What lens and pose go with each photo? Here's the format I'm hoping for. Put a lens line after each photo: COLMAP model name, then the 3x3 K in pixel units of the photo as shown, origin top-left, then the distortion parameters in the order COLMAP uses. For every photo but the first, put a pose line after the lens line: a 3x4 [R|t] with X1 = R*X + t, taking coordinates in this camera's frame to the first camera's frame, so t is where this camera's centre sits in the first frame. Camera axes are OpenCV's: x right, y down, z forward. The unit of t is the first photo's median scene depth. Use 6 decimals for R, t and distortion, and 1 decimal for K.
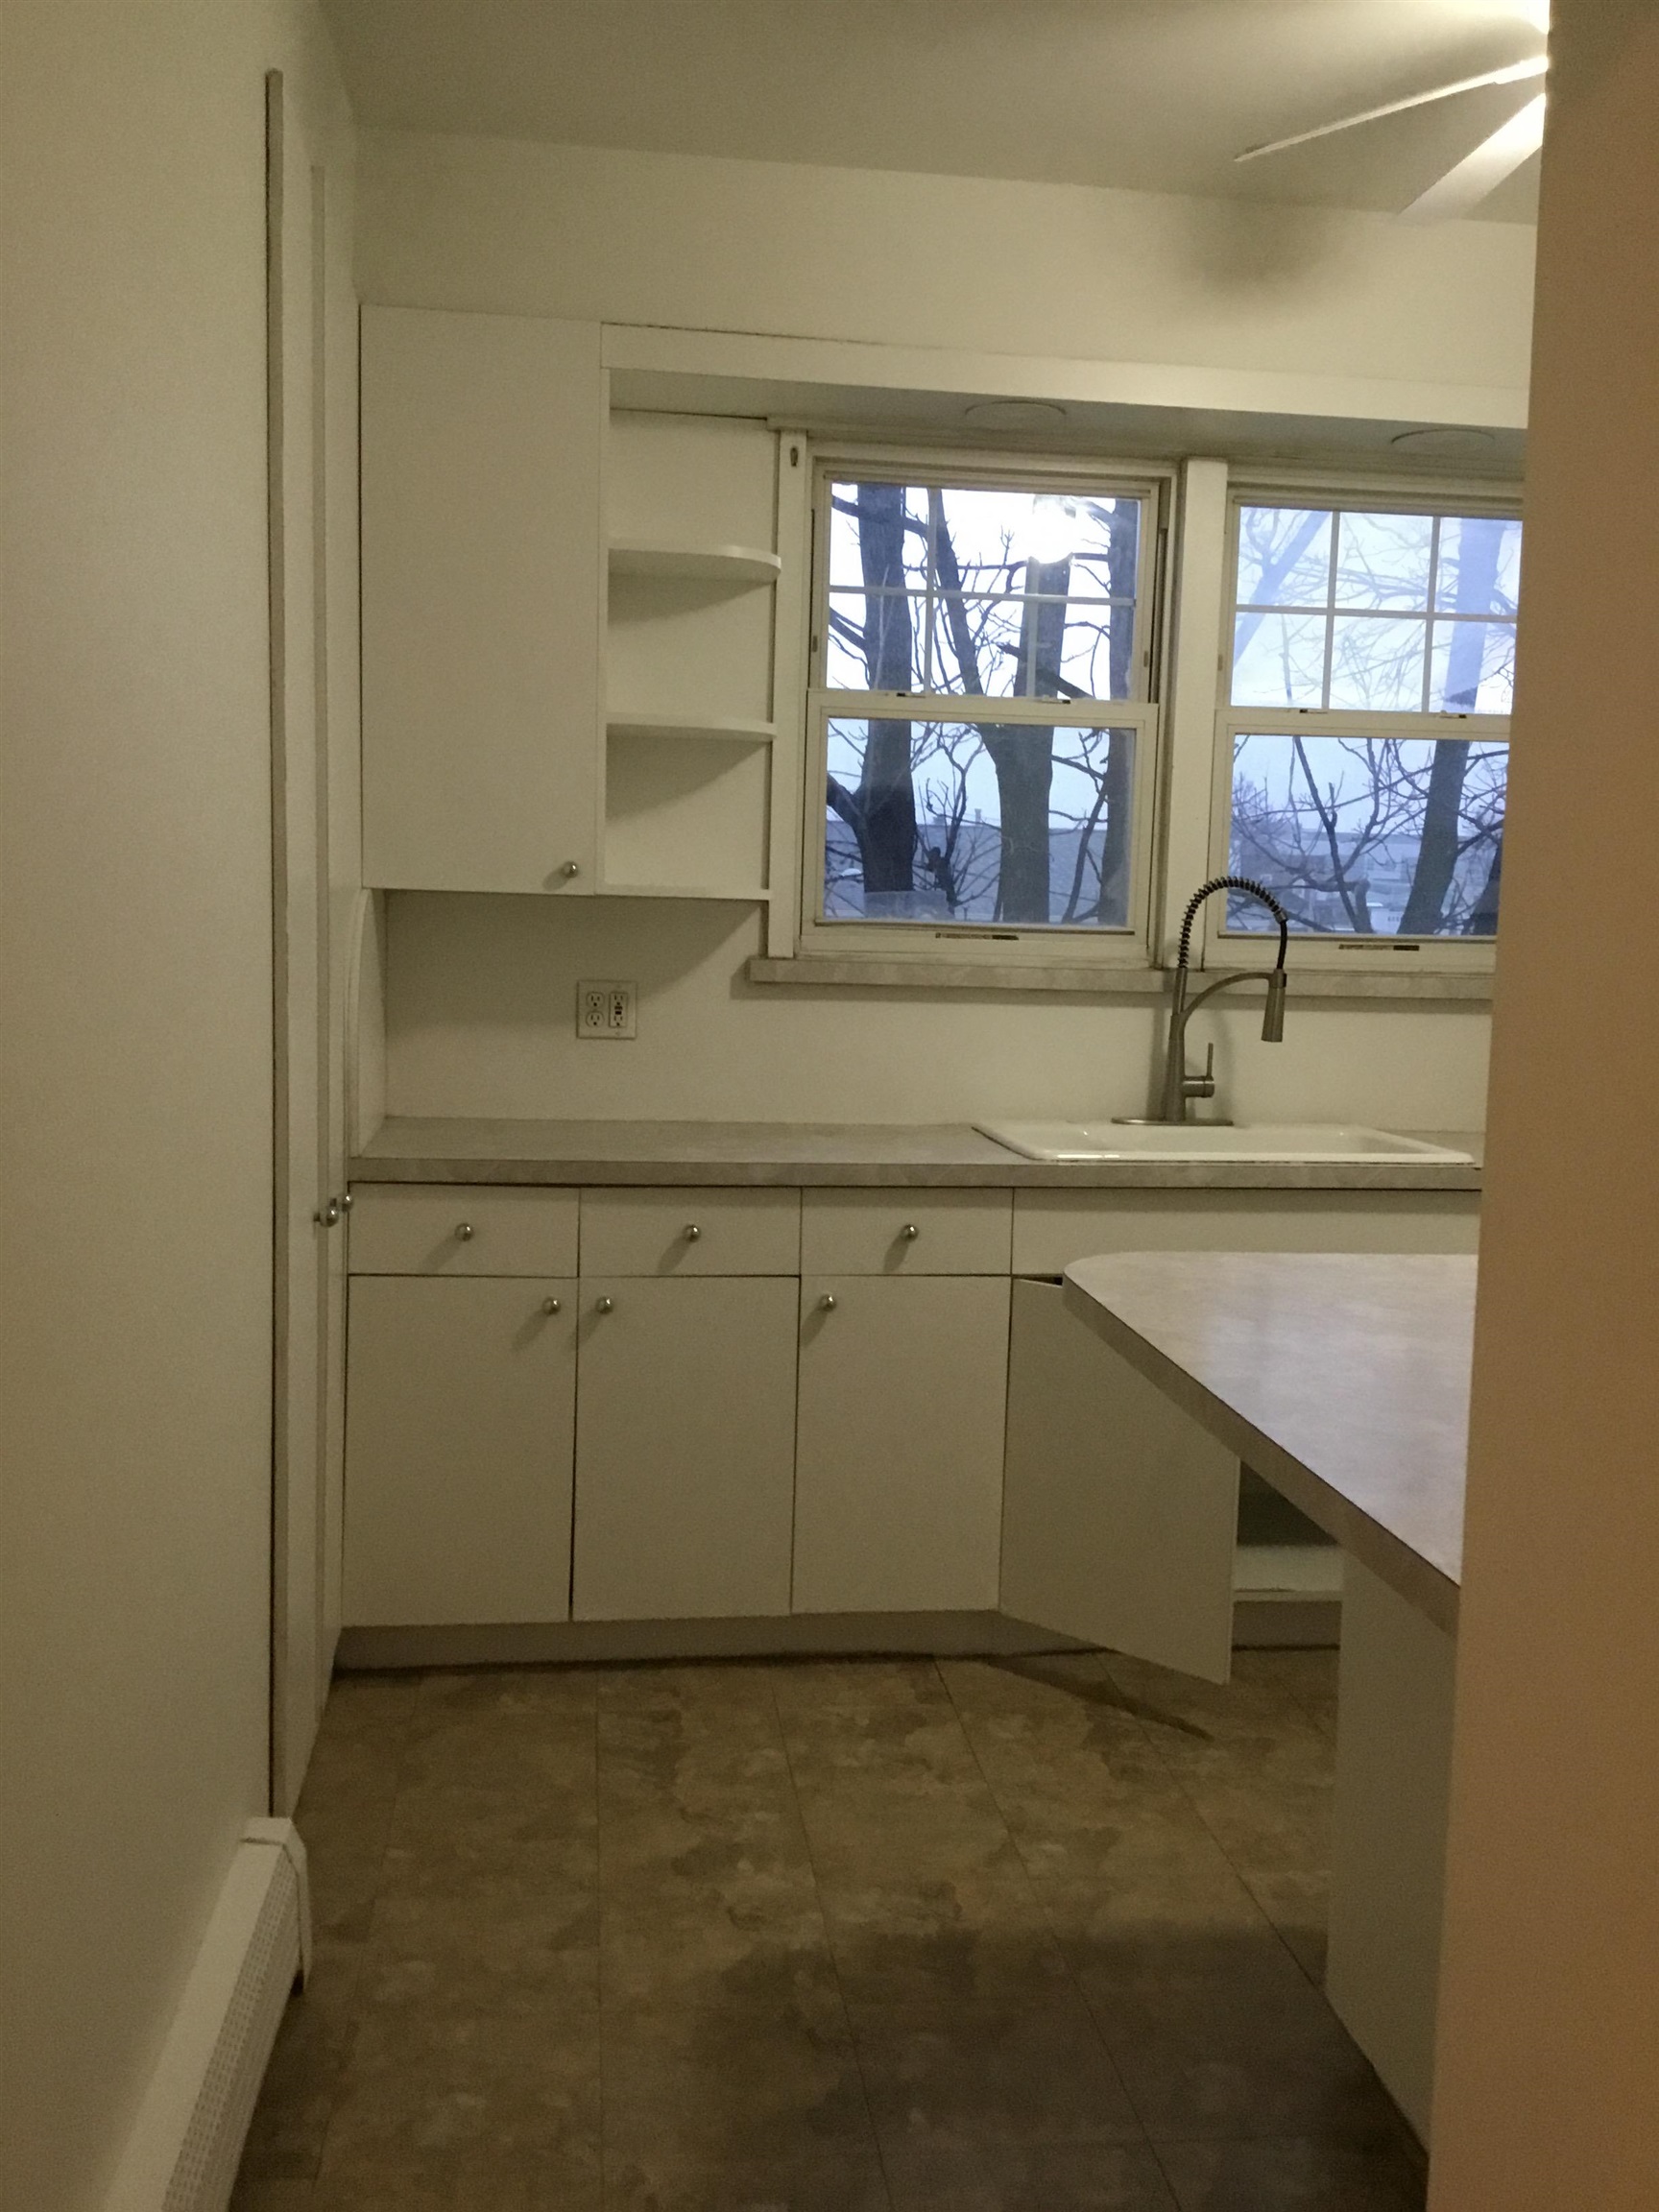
lens RADIAL K [[1977.0, 0, 826.7], [0, 1977.0, 1095.1], [0, 0, 1]] dist [0.117249, -0.220368]
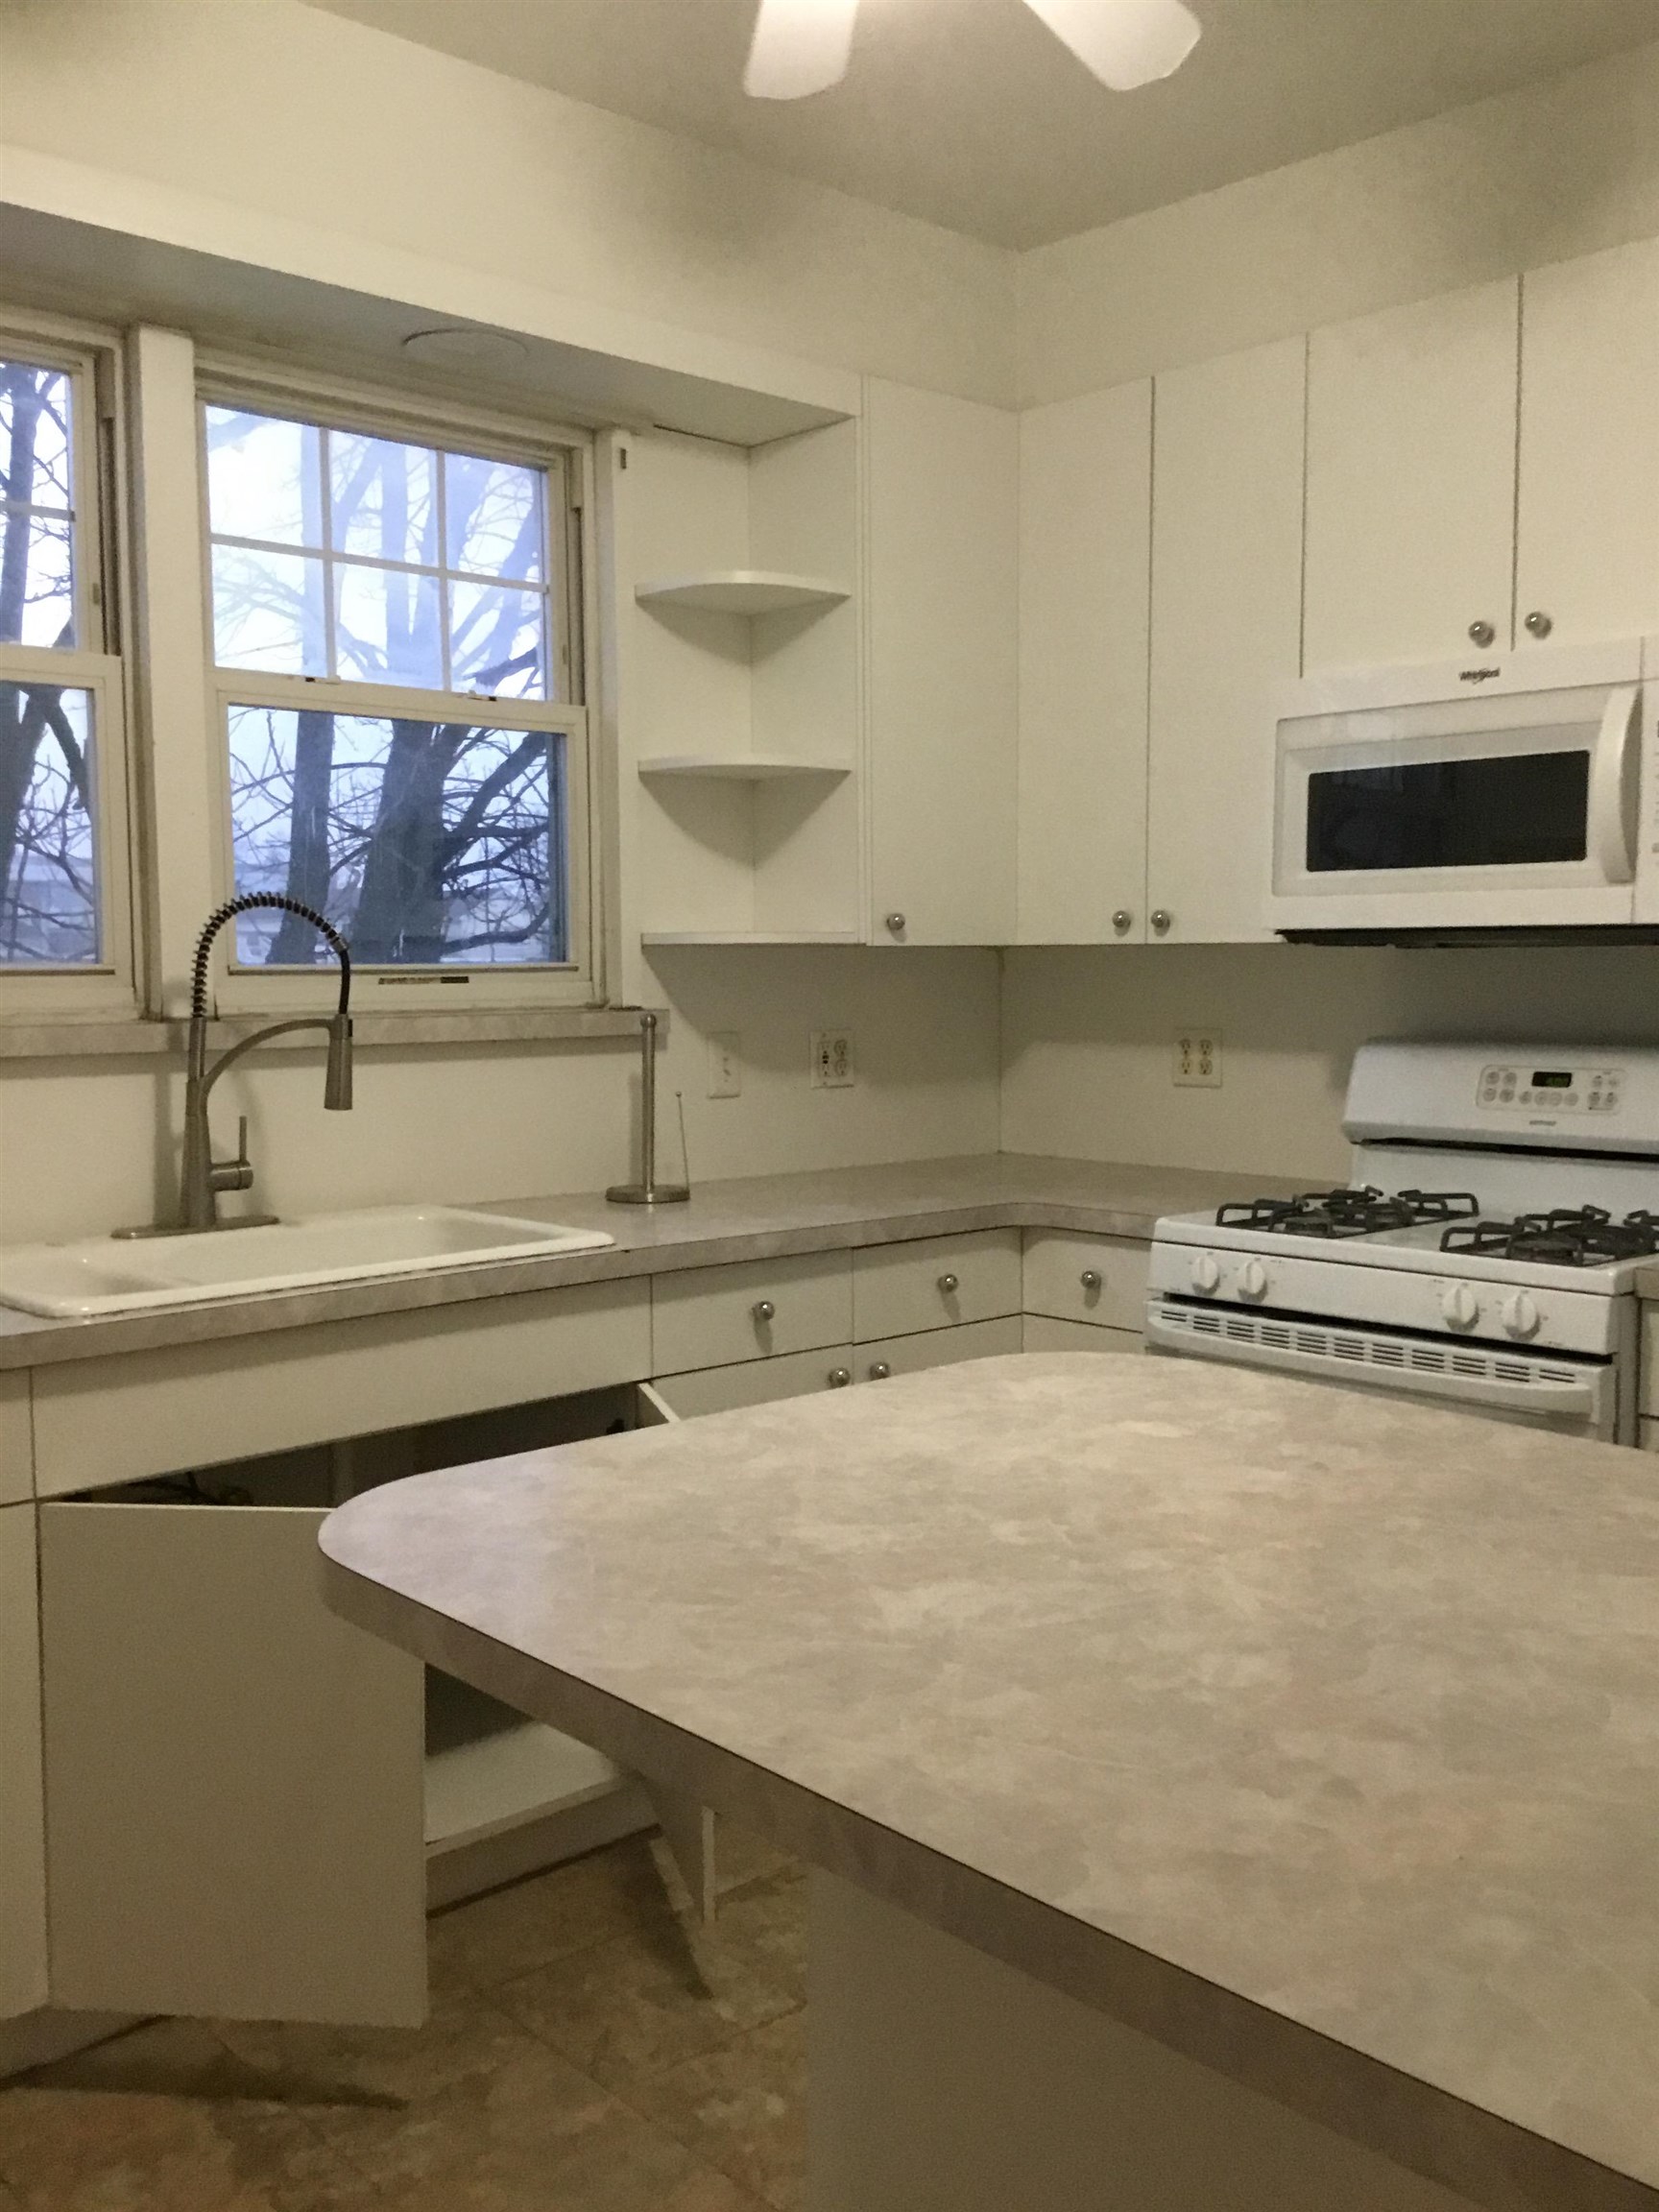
lens RADIAL K [[1977.0, 0, 826.7], [0, 1977.0, 1095.1], [0, 0, 1]] dist [0.117249, -0.220368]
pose [[0.816976, -0.072342, 0.572116, -0.054462], [0.081723, 0.996612, 0.009319, -0.023319], [-0.570851, 0.039141, 0.820120, 0.264246]]
